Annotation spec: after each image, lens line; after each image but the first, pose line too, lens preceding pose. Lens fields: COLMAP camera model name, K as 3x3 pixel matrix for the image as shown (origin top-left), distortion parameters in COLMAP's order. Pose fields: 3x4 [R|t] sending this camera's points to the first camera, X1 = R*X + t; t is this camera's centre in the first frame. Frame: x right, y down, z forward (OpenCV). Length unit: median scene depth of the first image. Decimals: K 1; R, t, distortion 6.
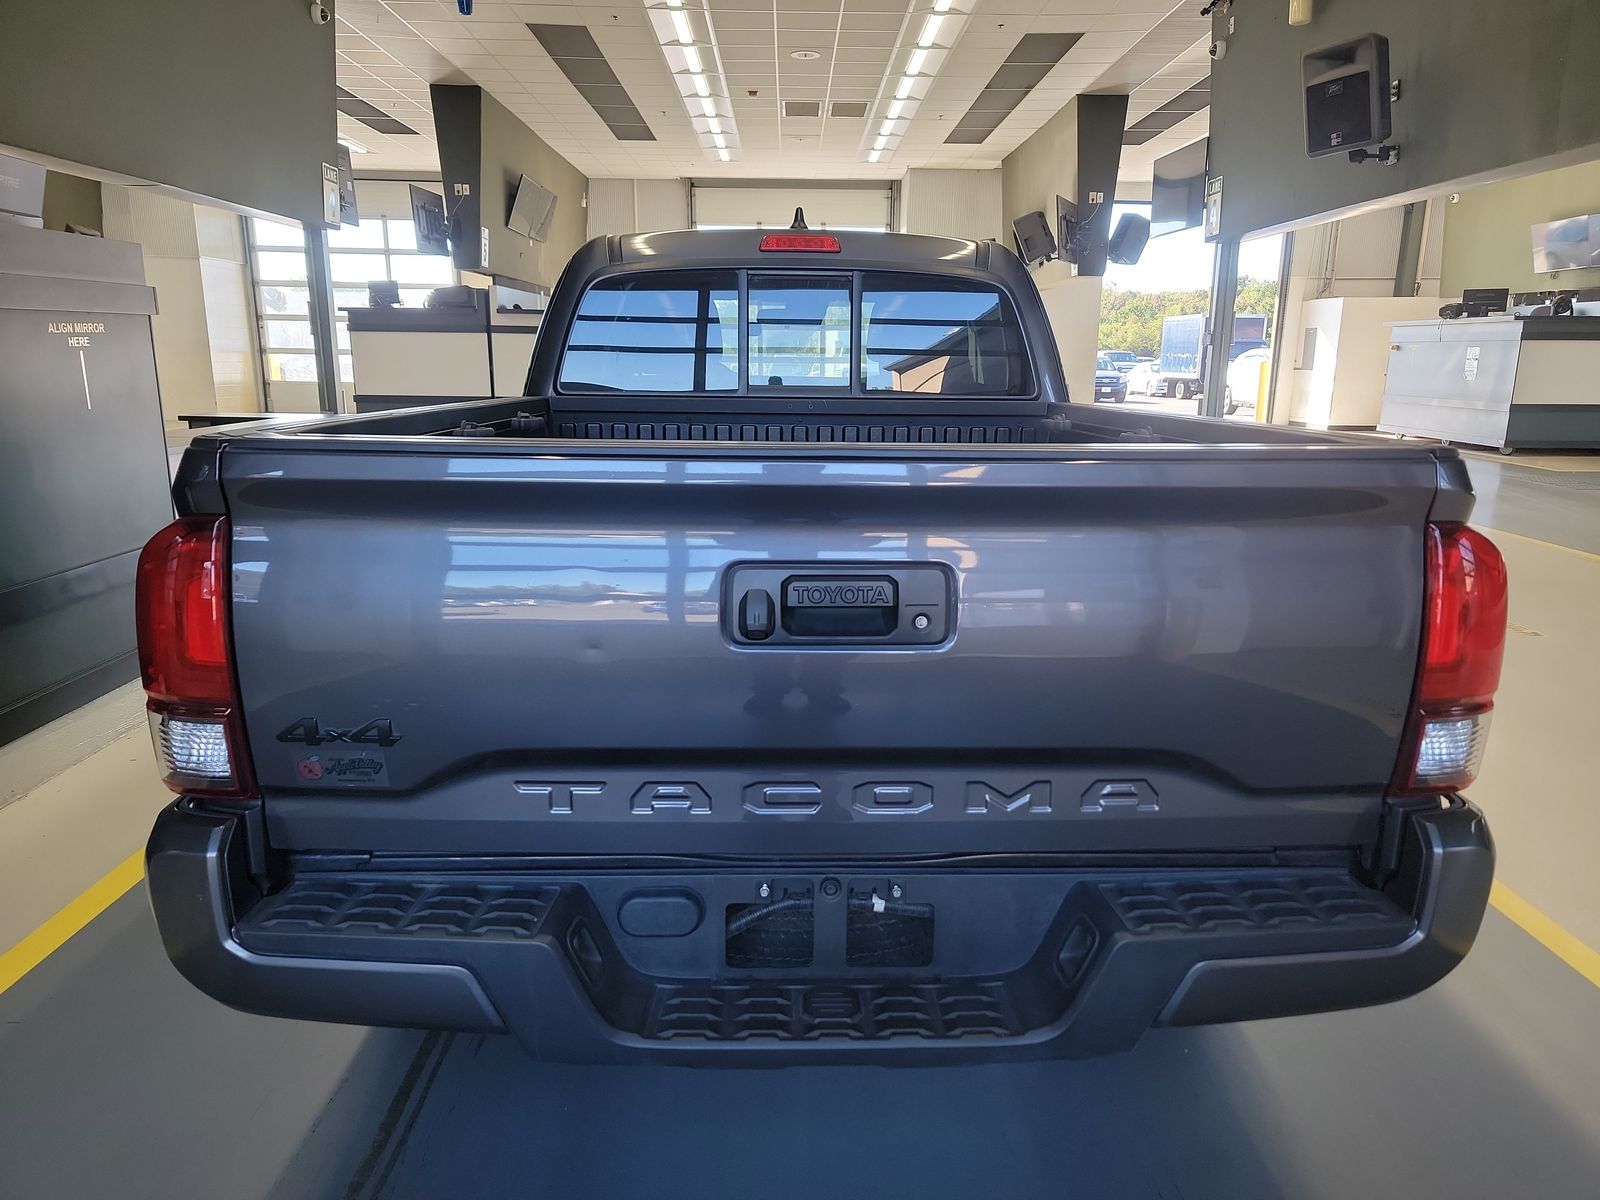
lens RADIAL K [[1117.7, 0, 812.2], [0, 1117.7, 601.6], [0, 0, 1]] dist [0.061486, -0.043175]
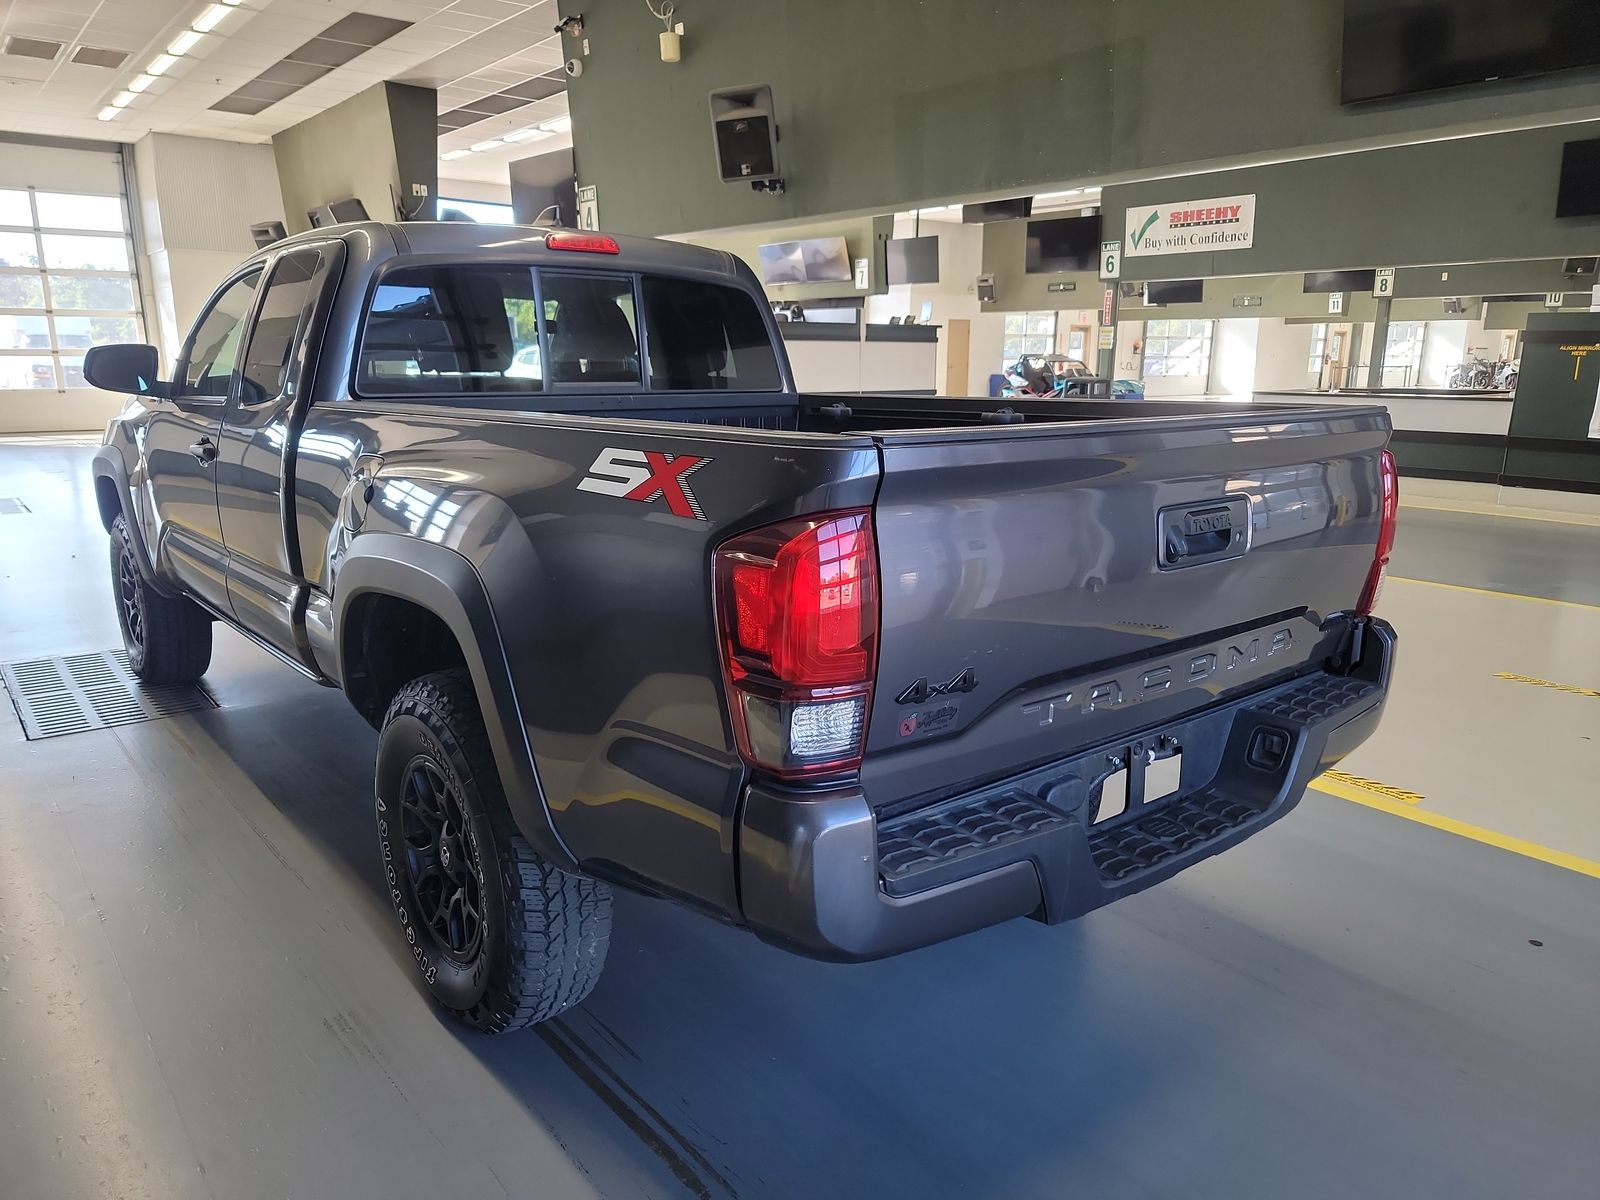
lens RADIAL K [[1117.7, 0, 815.2], [0, 1117.7, 607.0], [0, 0, 1]] dist [0.061486, -0.043175]
pose [[0.789062, -0.140251, 0.598090, -0.240923], [0.134903, 0.989385, 0.054031, -0.008896], [-0.599319, 0.038050, 0.799606, 0.031968]]
